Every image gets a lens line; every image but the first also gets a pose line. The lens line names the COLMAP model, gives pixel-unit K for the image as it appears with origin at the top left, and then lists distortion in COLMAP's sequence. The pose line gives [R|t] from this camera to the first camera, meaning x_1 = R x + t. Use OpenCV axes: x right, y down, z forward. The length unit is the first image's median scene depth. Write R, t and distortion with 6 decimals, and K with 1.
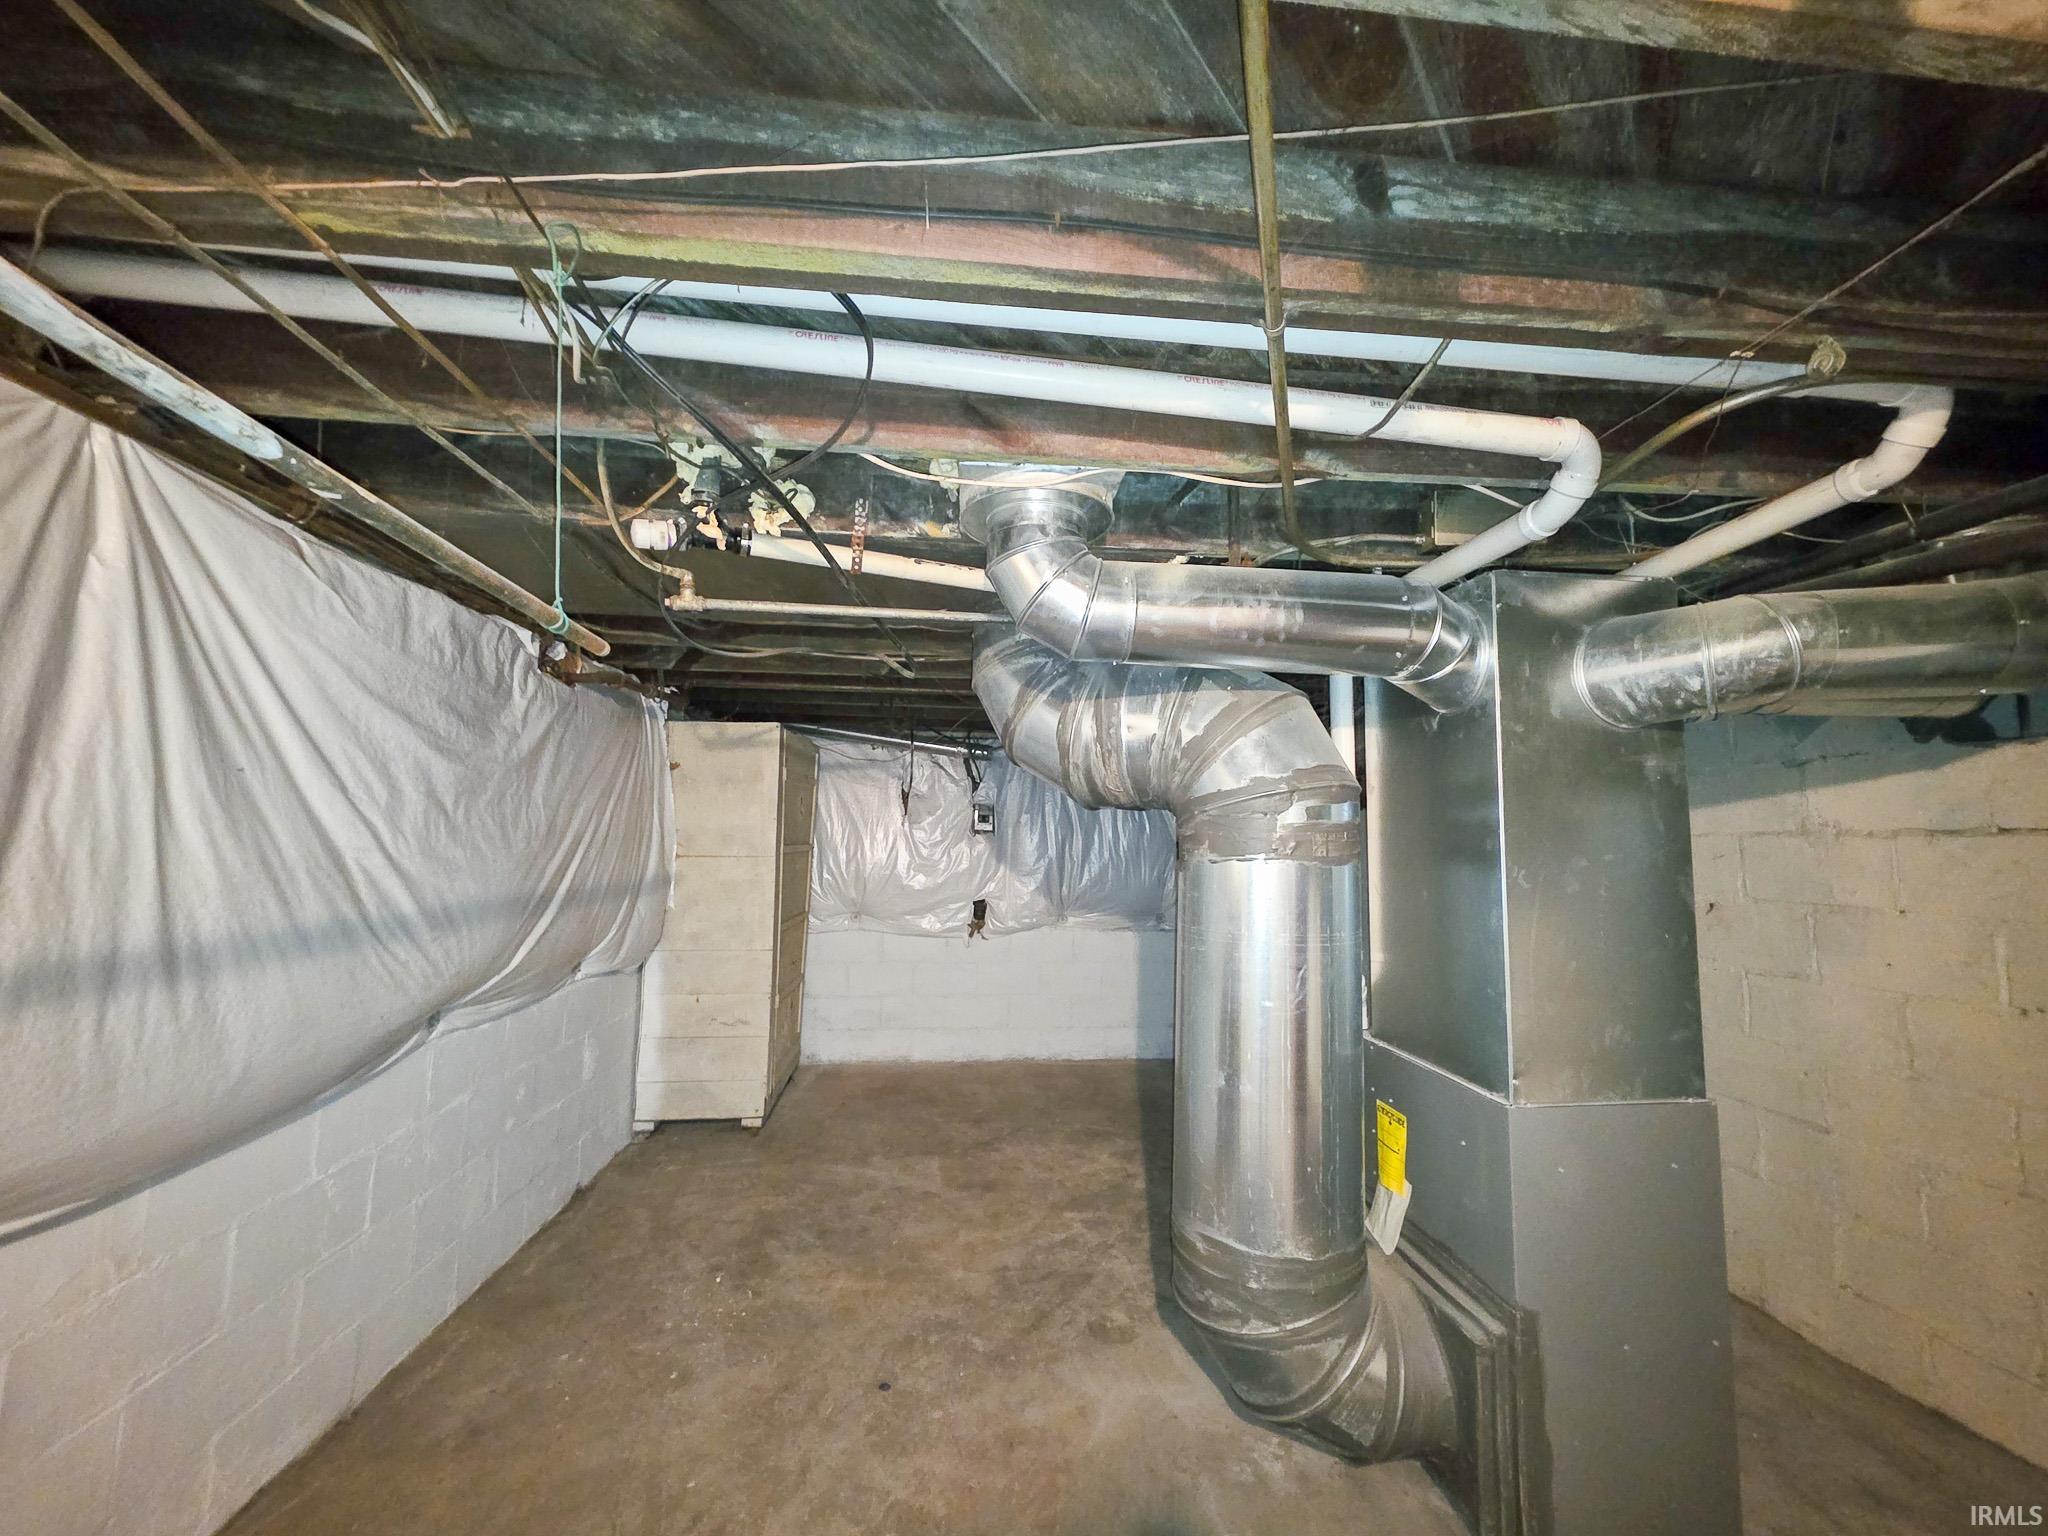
lens RADIAL K [[810.4, 0, 1019.0], [0, 810.4, 771.2], [0, 0, 1]] dist [0.001685, -0.000039]
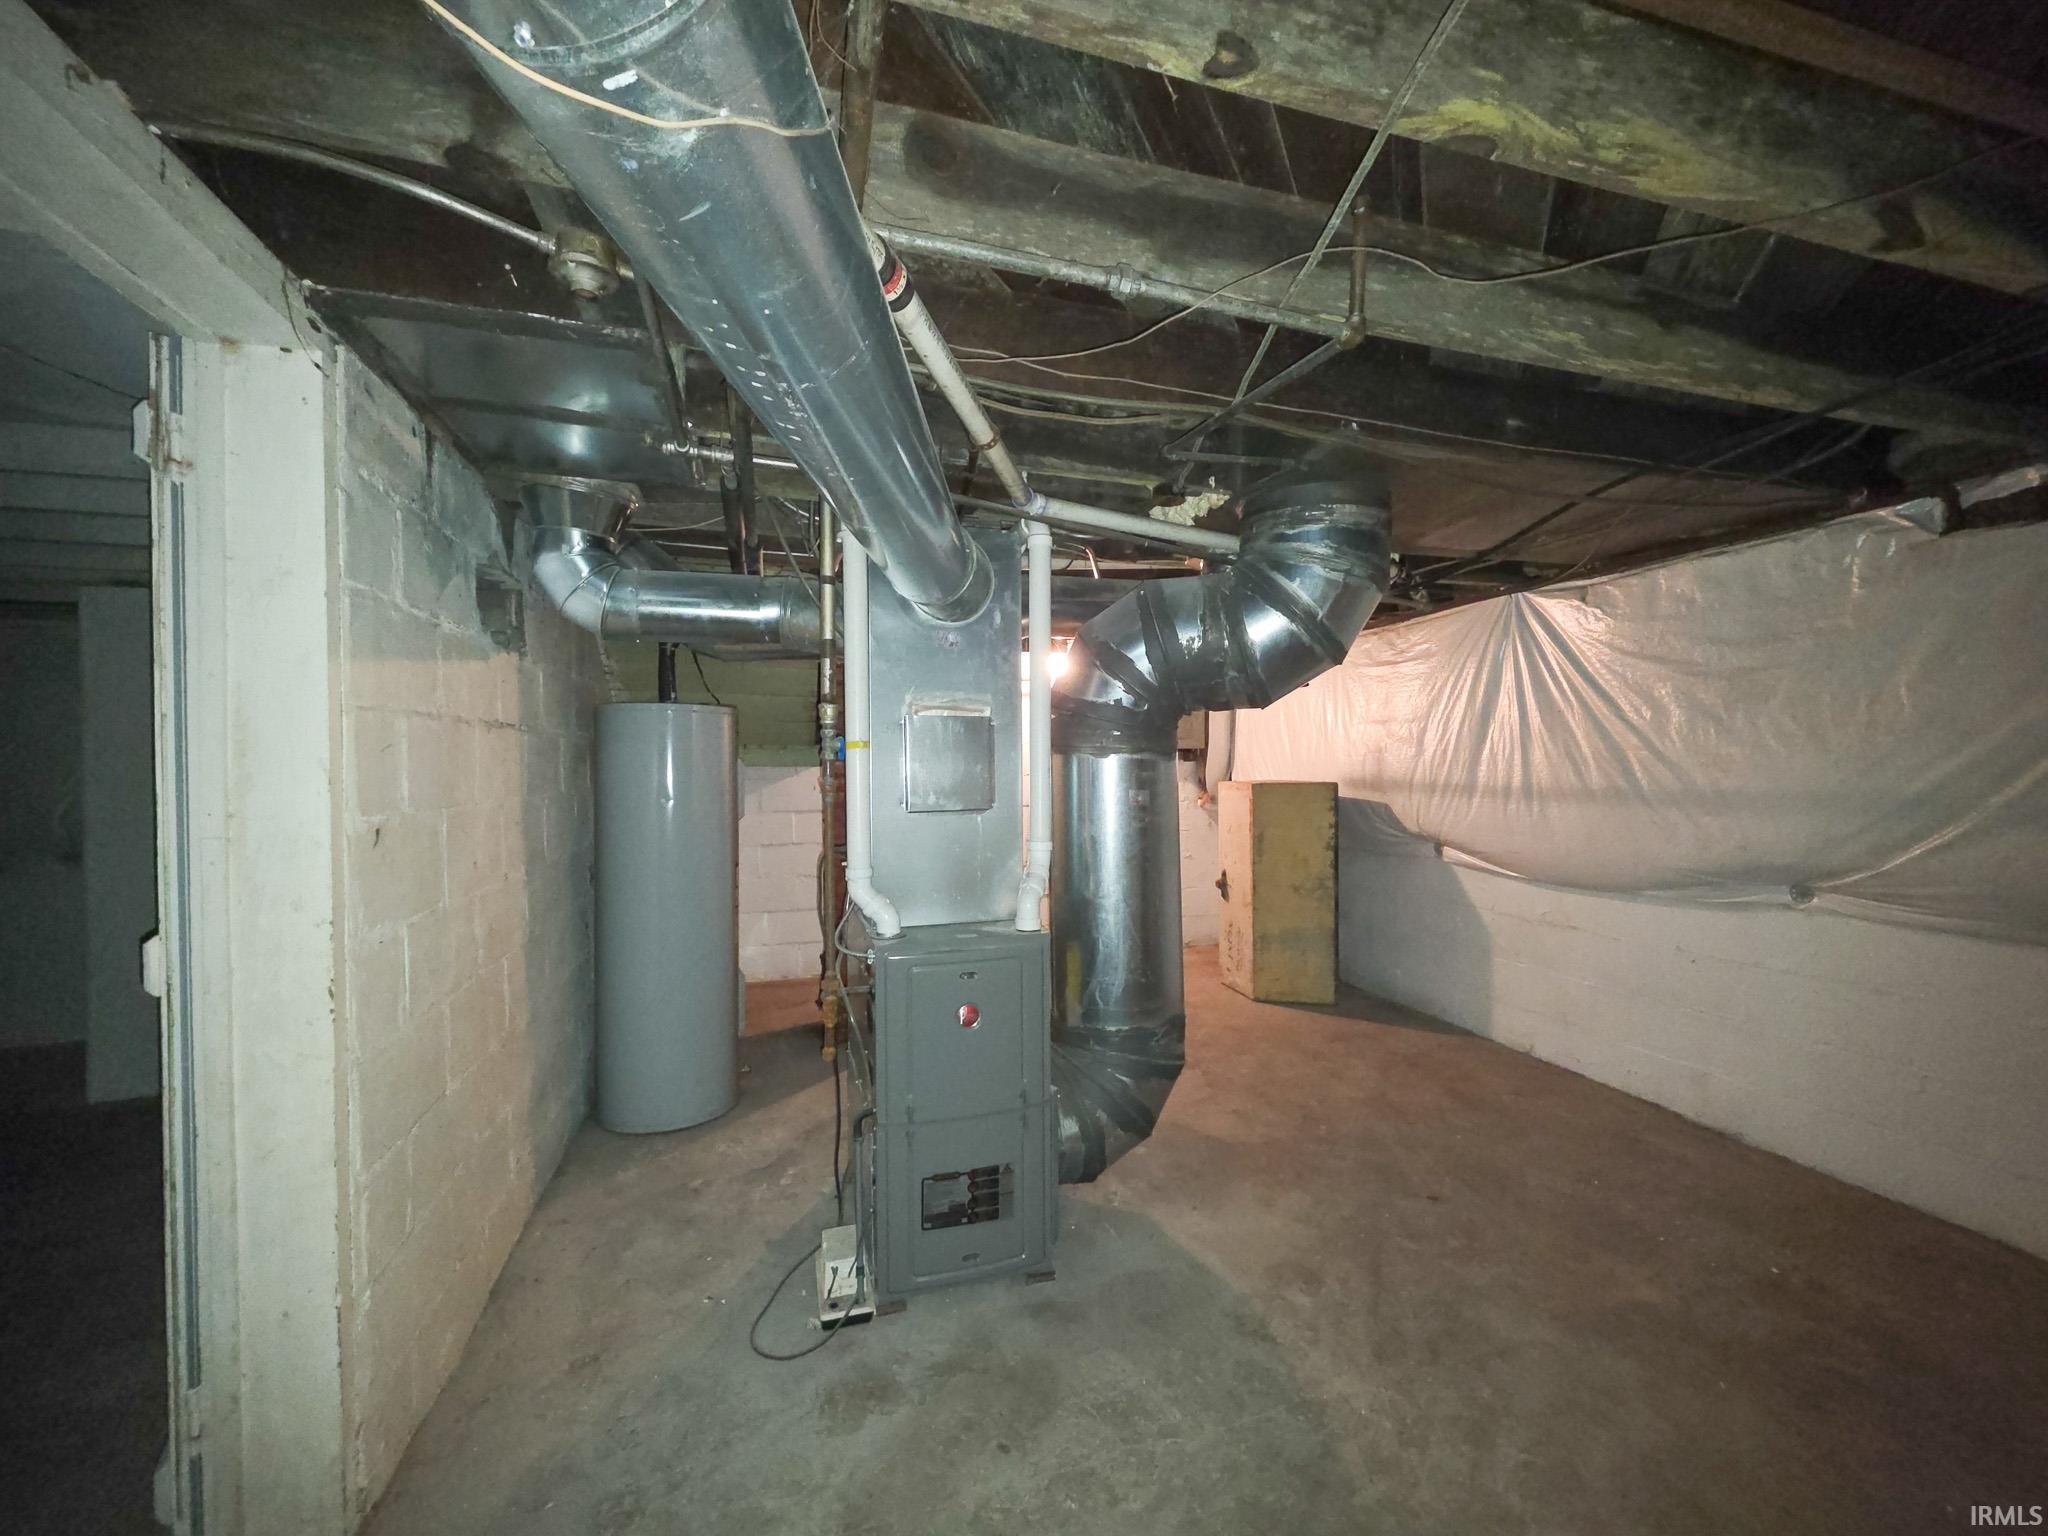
lens RADIAL K [[810.4, 0, 1027.1], [0, 810.4, 762.0], [0, 0, 1]] dist [0.001685, -0.000039]
pose [[-0.977911, 0.001126, -0.209019, 0.676849], [0.018412, 0.996562, -0.080774, 0.213865], [0.208210, -0.082838, -0.974570, 2.131041]]
